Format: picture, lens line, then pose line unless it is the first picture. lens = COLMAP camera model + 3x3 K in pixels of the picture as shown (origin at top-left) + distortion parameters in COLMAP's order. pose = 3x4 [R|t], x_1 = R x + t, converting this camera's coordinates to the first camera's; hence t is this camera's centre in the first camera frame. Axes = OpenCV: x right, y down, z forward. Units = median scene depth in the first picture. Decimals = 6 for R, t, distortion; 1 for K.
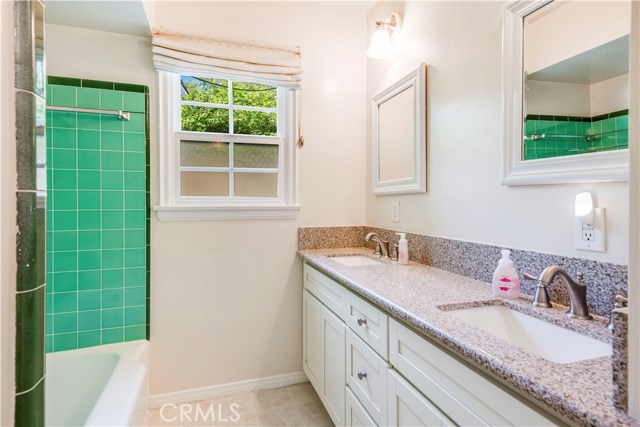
lens RADIAL K [[343.3, 0, 320.2], [0, 343.3, 209.8], [0, 0, 1]] dist [0.001882, -0.002565]
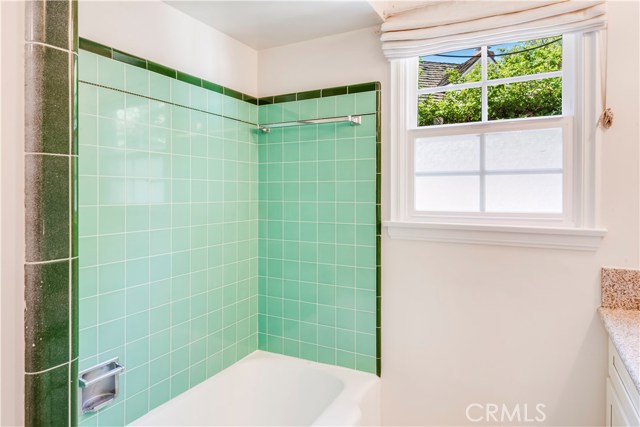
lens RADIAL K [[388.1, 0, 303.6], [0, 388.1, 196.2], [0, 0, 1]] dist [-0.004338, -0.008813]
pose [[0.667555, 0.004380, -0.744547, 0.094571], [-0.017958, 0.999787, -0.010220, -0.058659], [0.744343, 0.020192, 0.667492, 0.213442]]
